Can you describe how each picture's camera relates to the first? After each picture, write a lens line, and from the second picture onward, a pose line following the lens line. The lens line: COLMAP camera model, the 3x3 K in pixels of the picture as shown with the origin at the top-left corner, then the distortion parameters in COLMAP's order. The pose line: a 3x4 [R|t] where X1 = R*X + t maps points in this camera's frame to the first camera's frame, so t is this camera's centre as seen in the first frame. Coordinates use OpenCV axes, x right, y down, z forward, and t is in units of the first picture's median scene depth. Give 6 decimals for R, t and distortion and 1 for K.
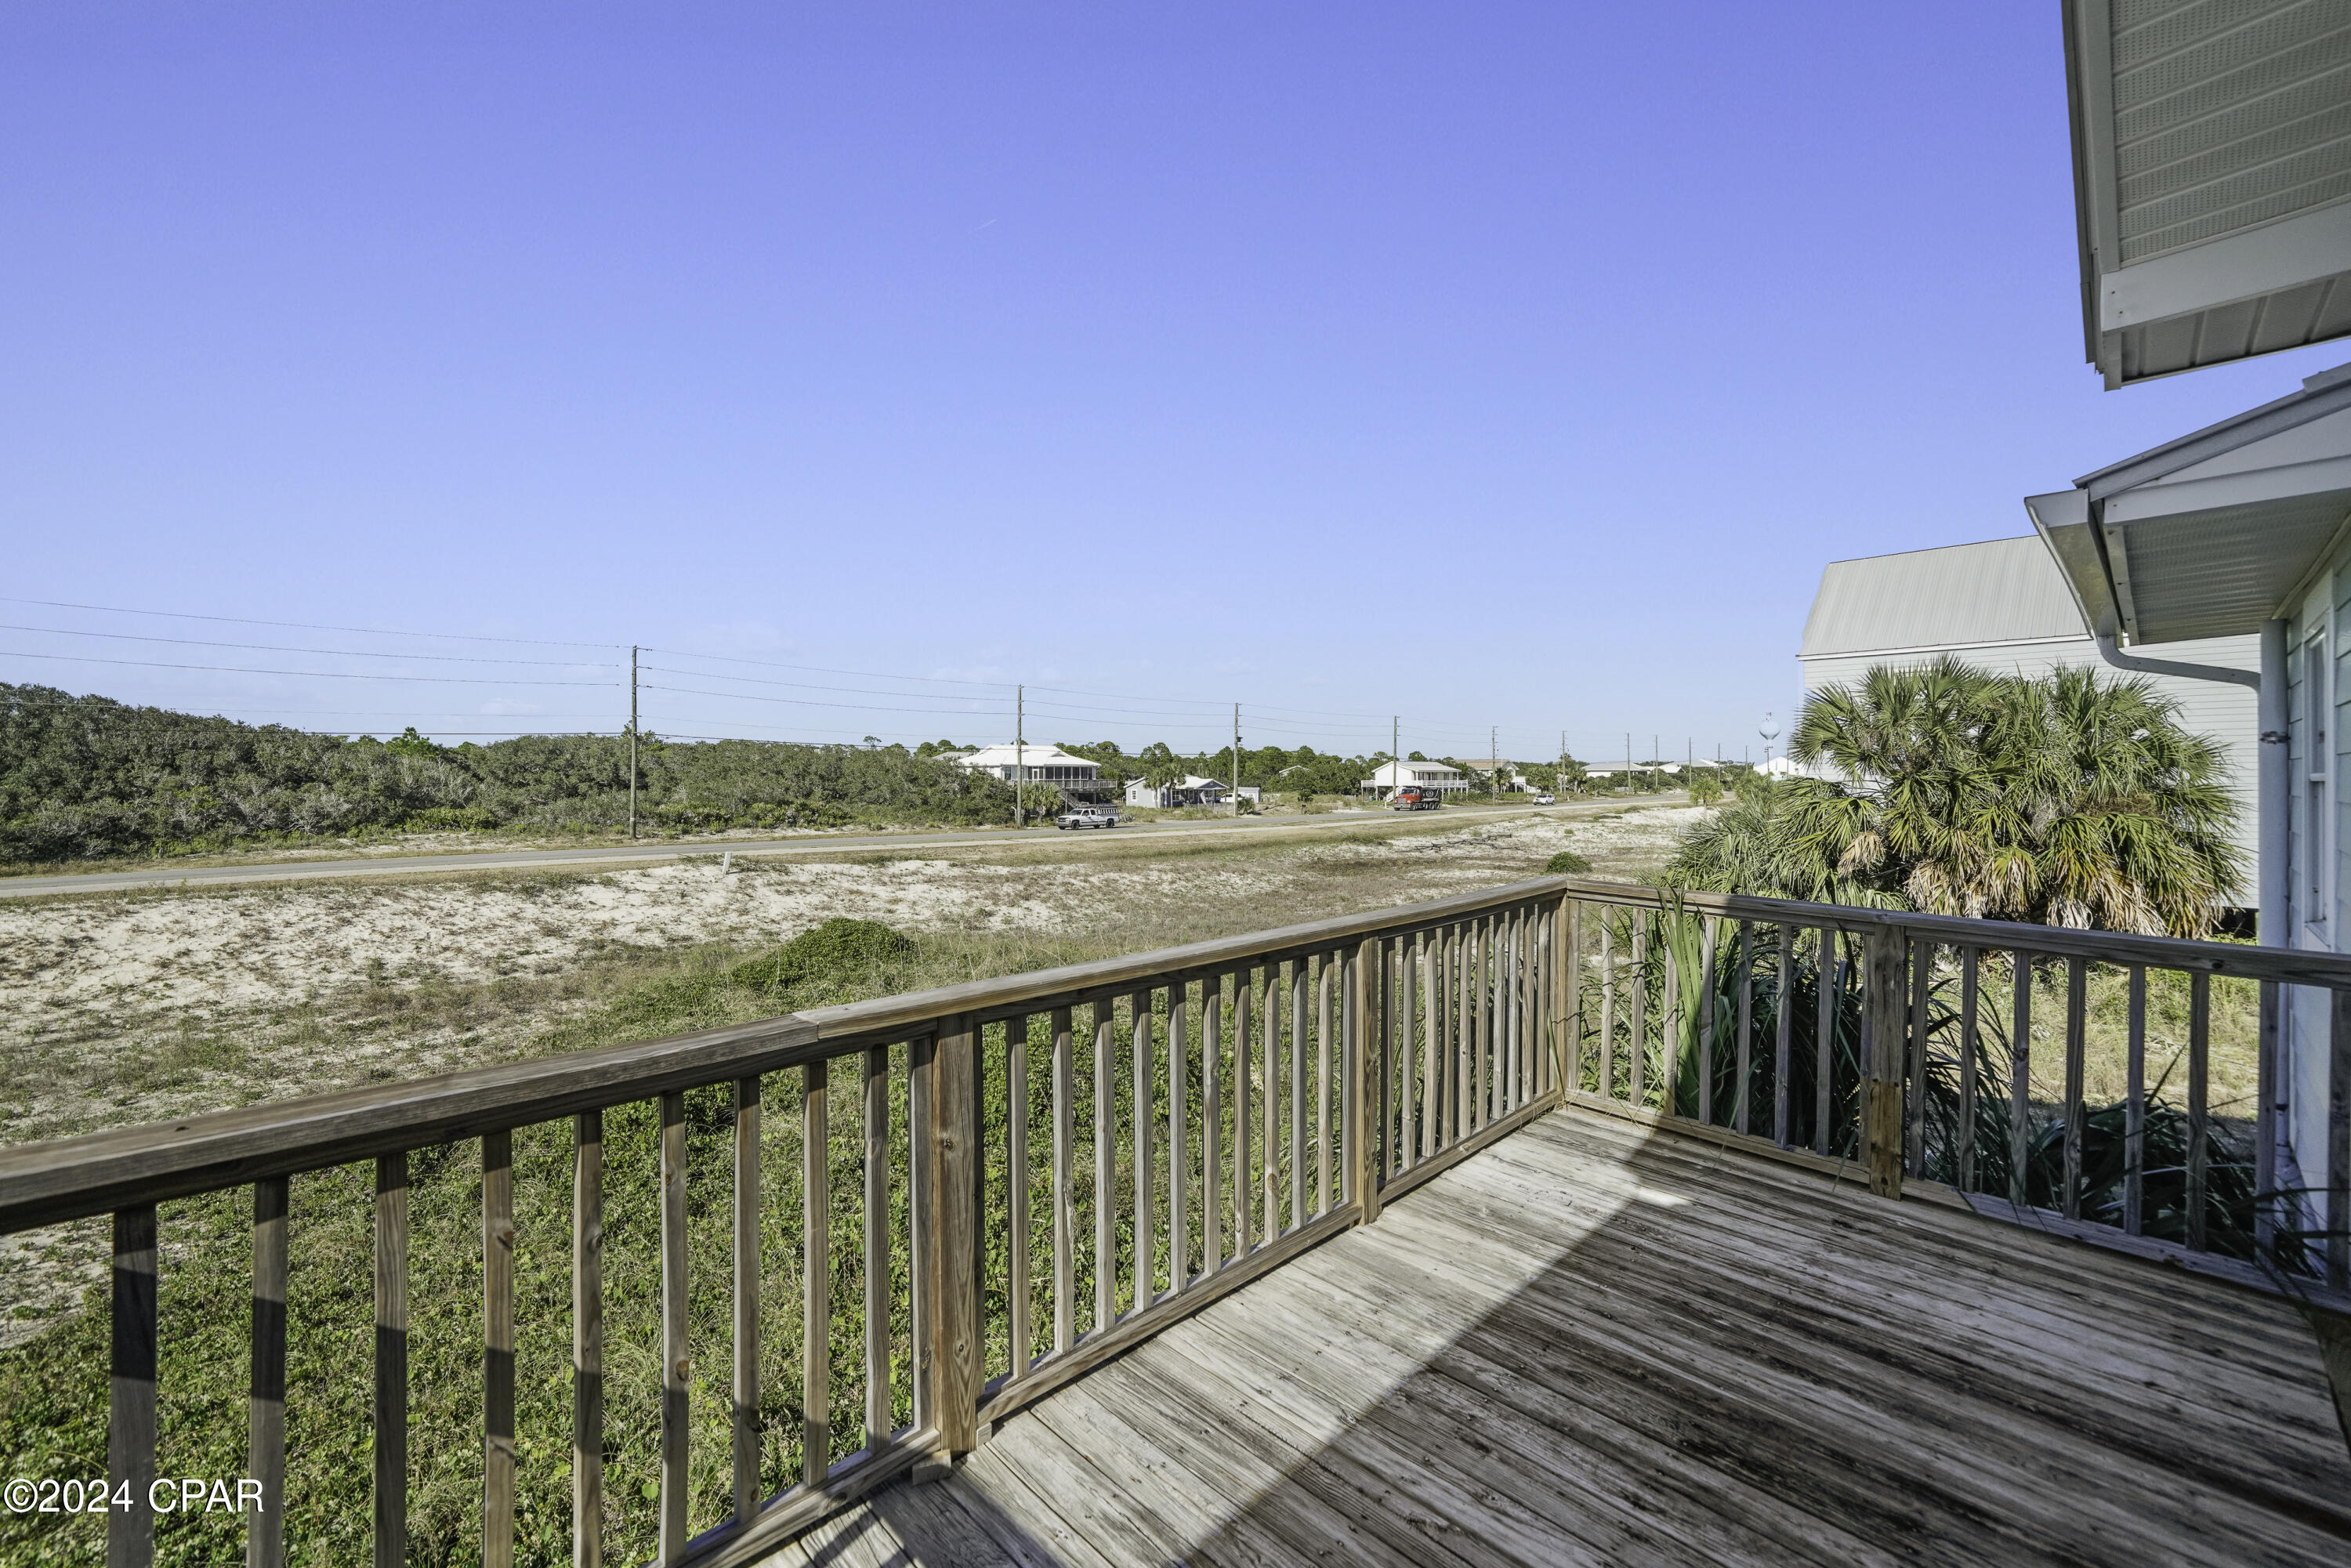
lens RADIAL K [[948.9, 0, 1175.5], [0, 948.9, 784.0], [0, 0, 1]] dist [0.001007, 0.000152]
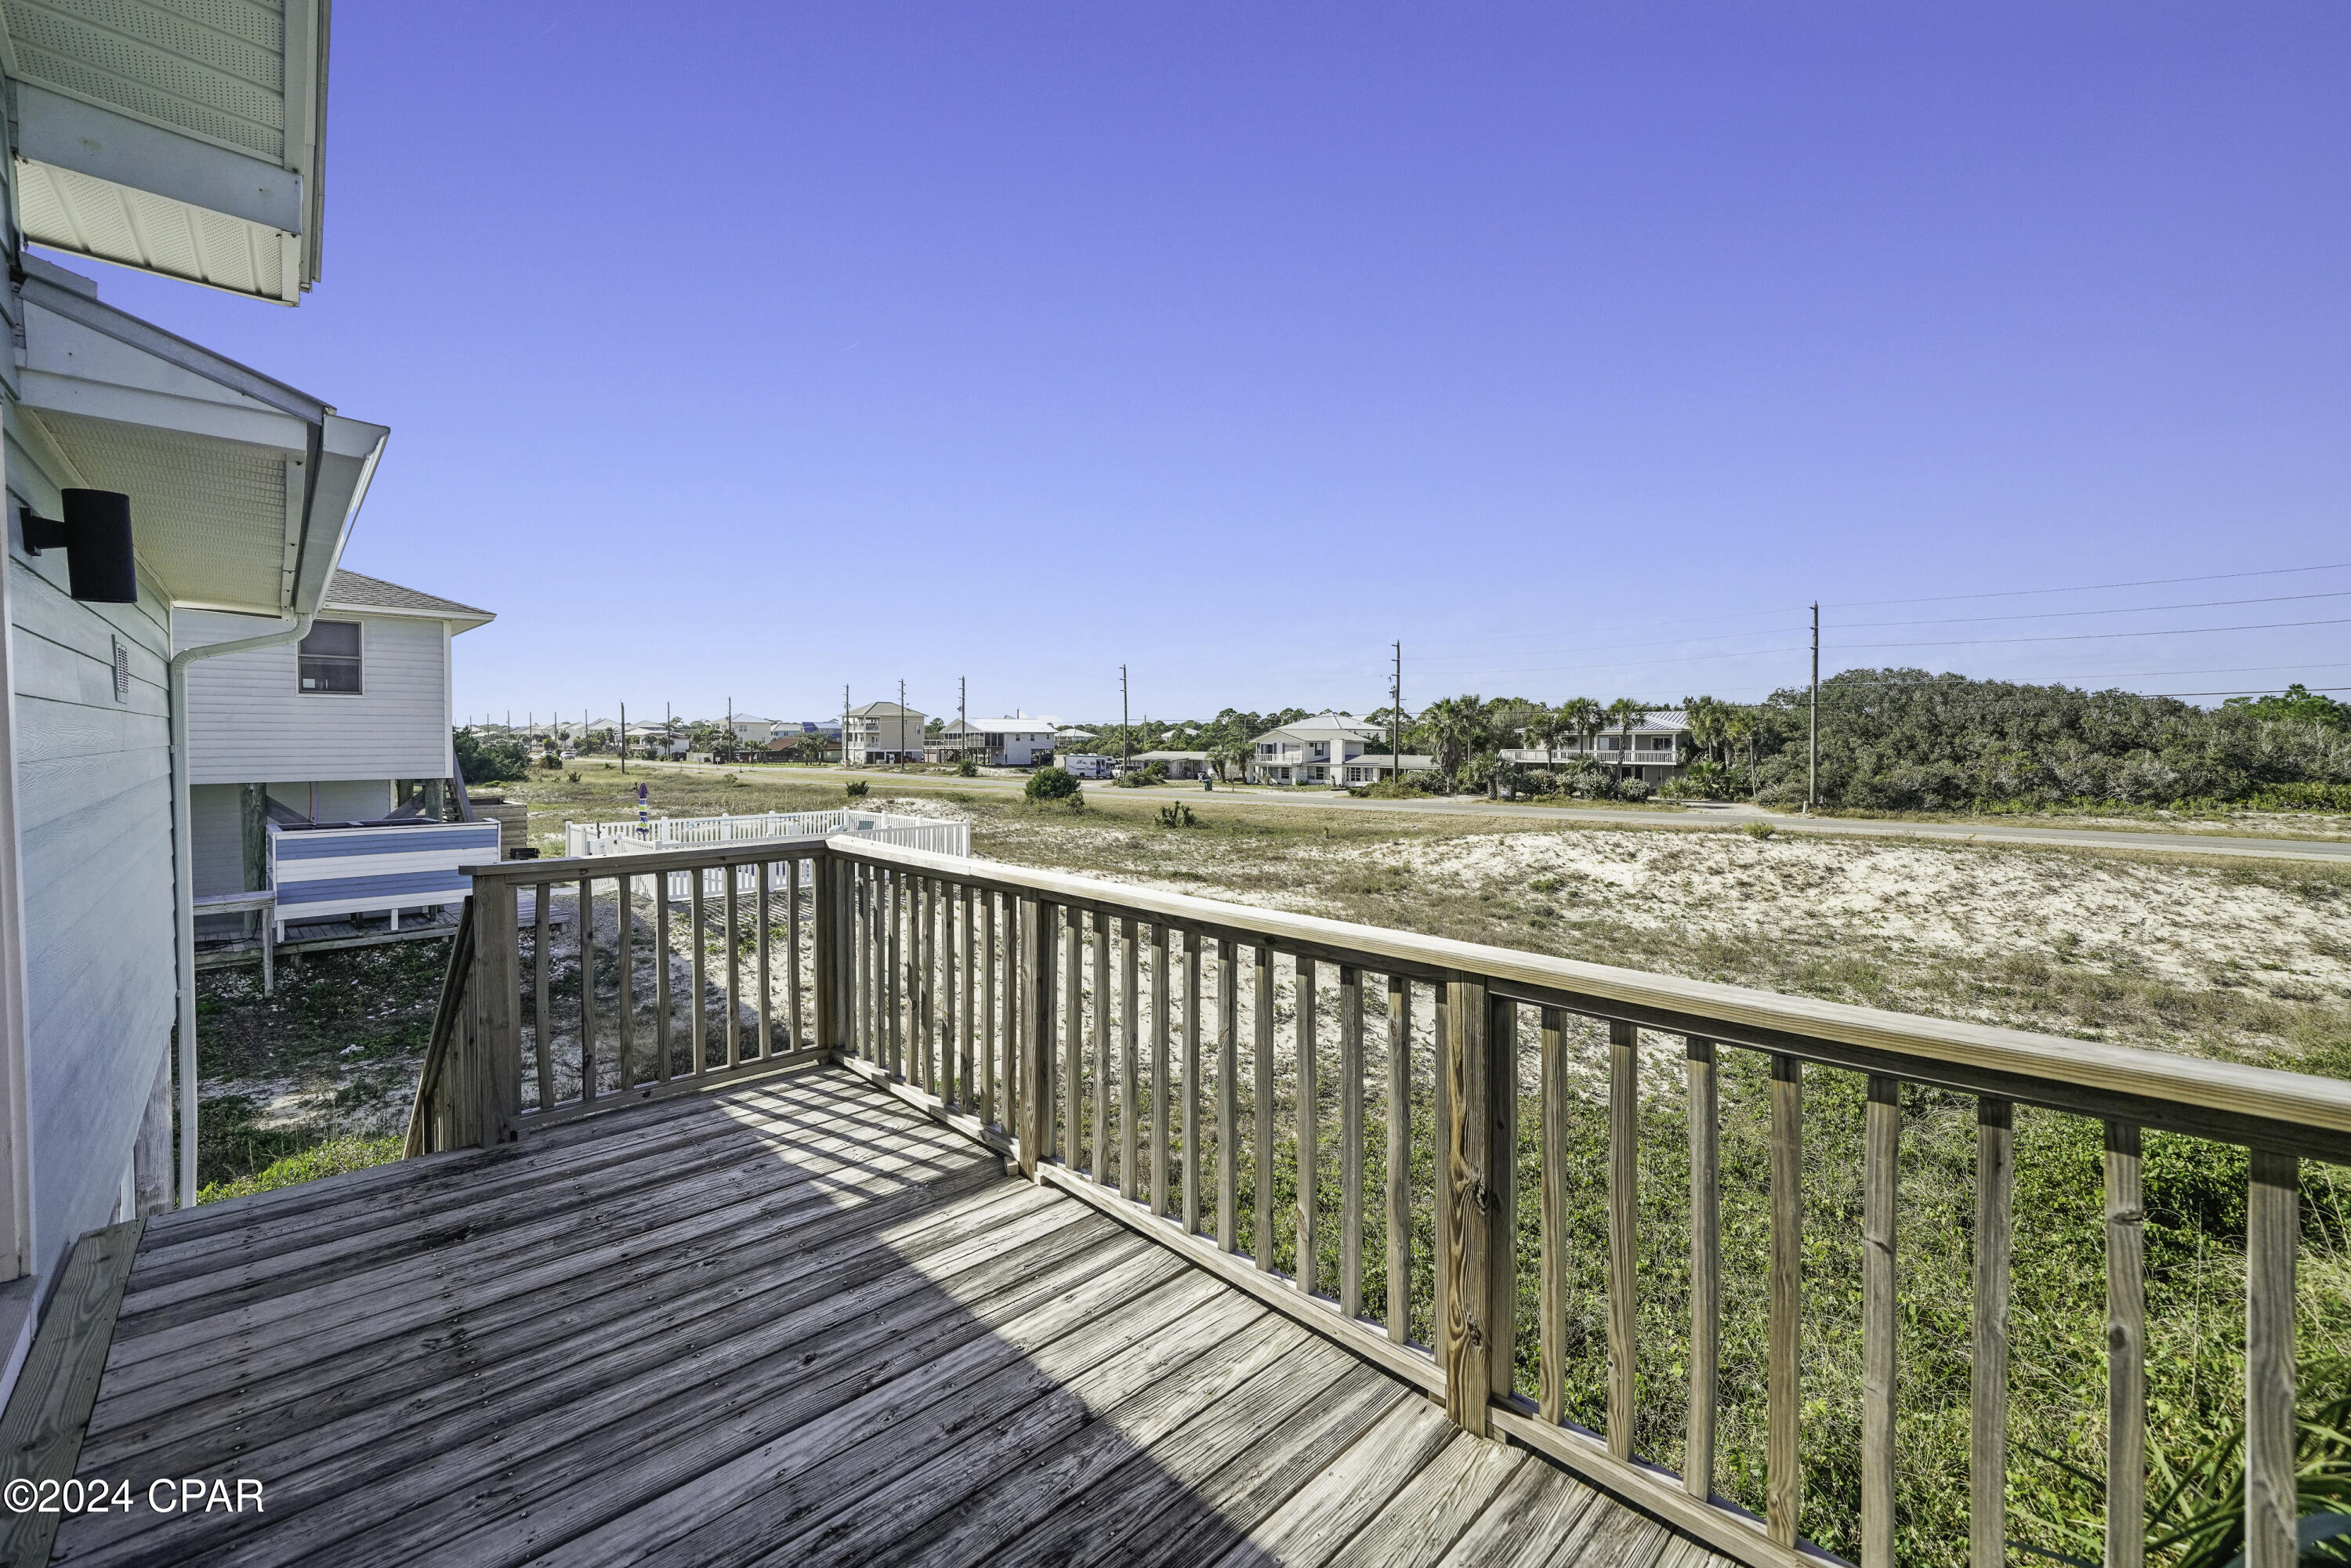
lens RADIAL K [[948.9, 0, 1175.5], [0, 948.9, 784.0], [0, 0, 1]] dist [0.001007, 0.000152]
pose [[0.004219, 0.047810, -0.998848, 0.077625], [-0.012533, 0.998780, 0.047754, 0.000049], [0.999913, 0.012317, 0.004813, 0.075147]]
